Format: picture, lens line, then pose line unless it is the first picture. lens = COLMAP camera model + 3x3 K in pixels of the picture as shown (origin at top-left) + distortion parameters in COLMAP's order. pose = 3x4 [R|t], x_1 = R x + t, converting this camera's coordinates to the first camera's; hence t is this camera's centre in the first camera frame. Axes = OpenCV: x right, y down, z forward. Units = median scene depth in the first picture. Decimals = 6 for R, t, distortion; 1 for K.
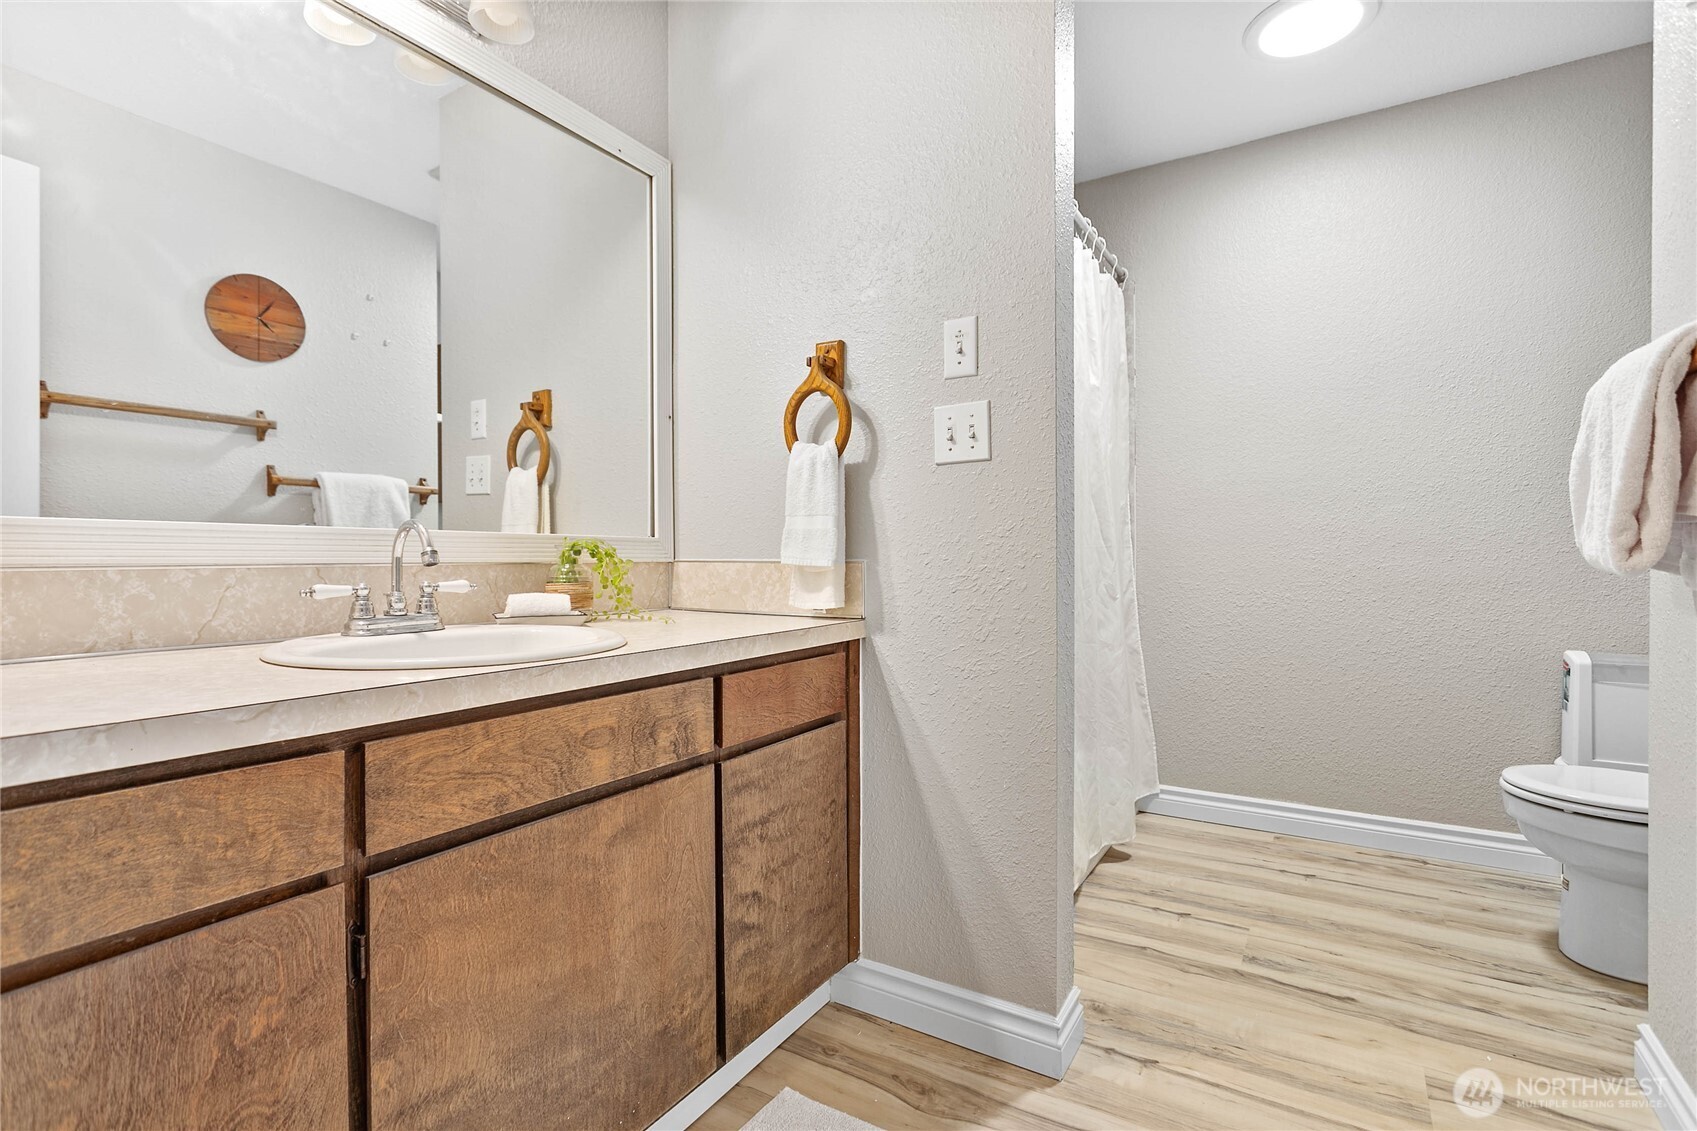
lens RADIAL K [[810.2, 0, 842.6], [0, 810.2, 559.5], [0, 0, 1]] dist [0.005400, 0.000385]
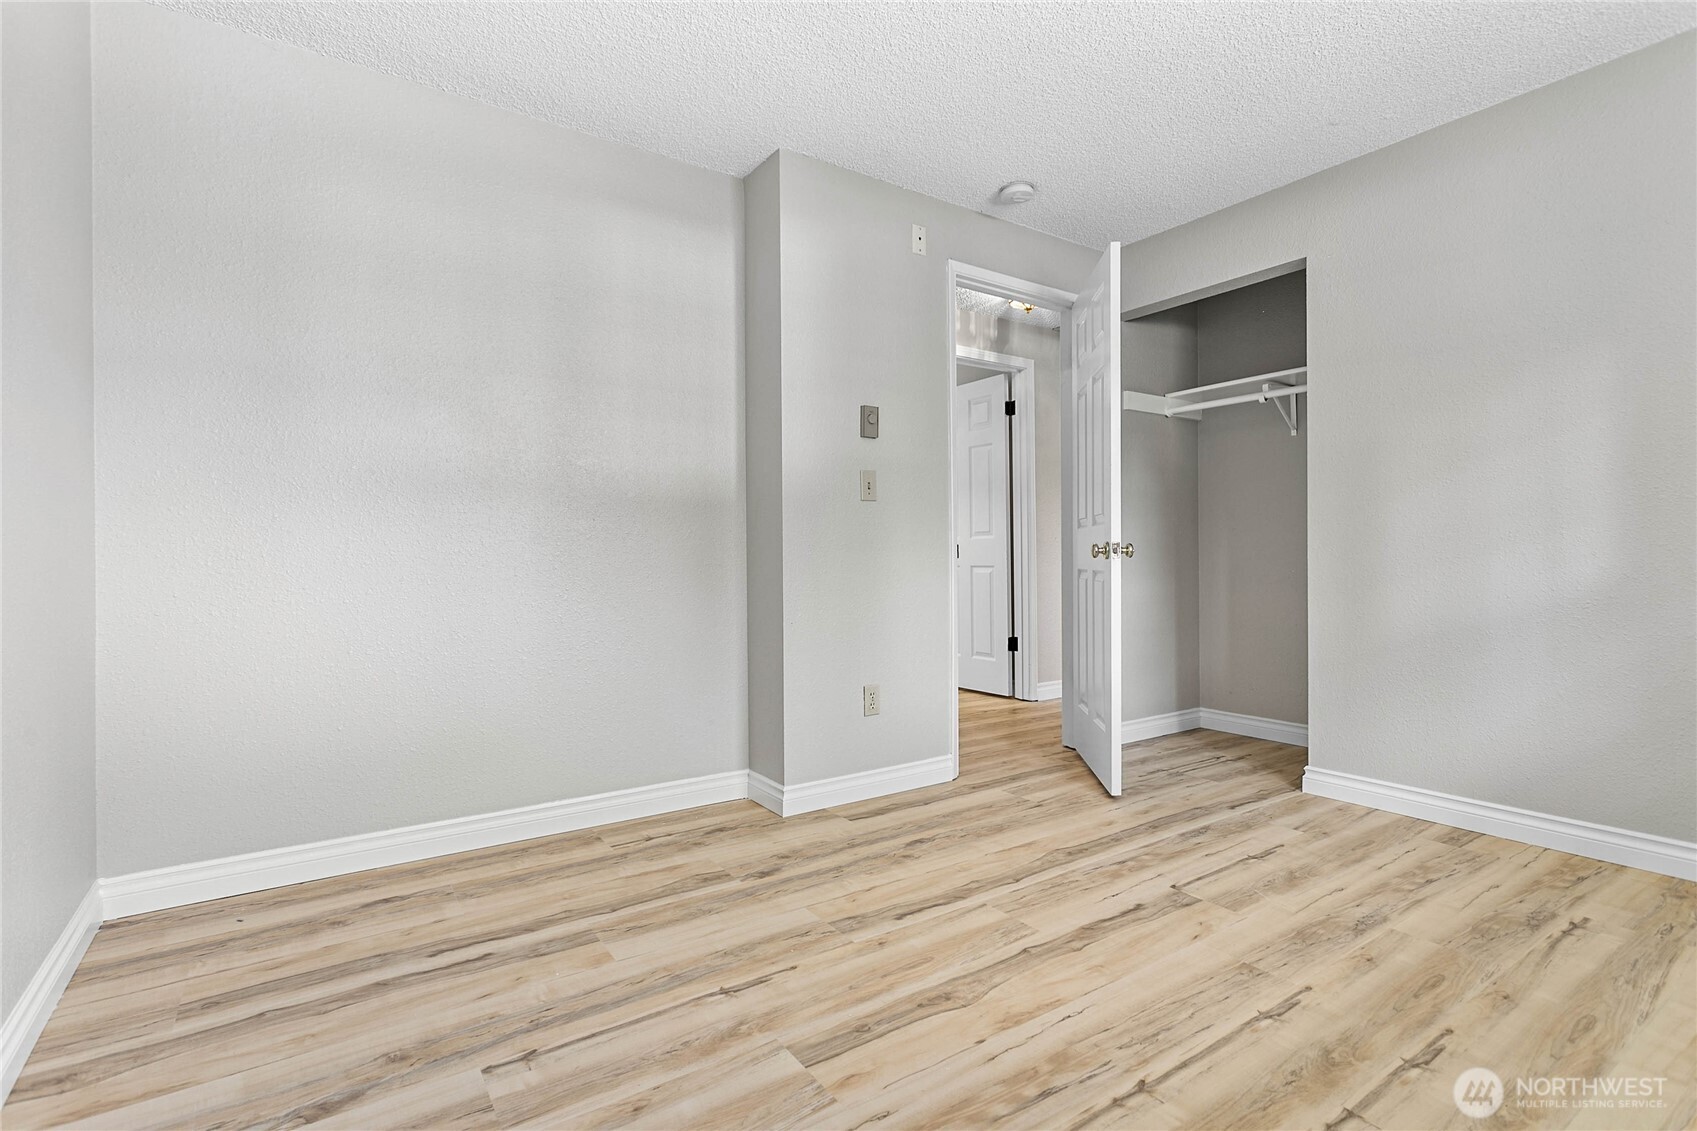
lens RADIAL K [[810.2, 0, 844.8], [0, 810.2, 565.3], [0, 0, 1]] dist [0.005400, 0.000385]
pose [[0.407733, -0.014194, 0.912991, -0.324456], [0.005135, 0.999899, 0.013252, -0.000296], [-0.913087, -0.000716, 0.407764, 0.200934]]
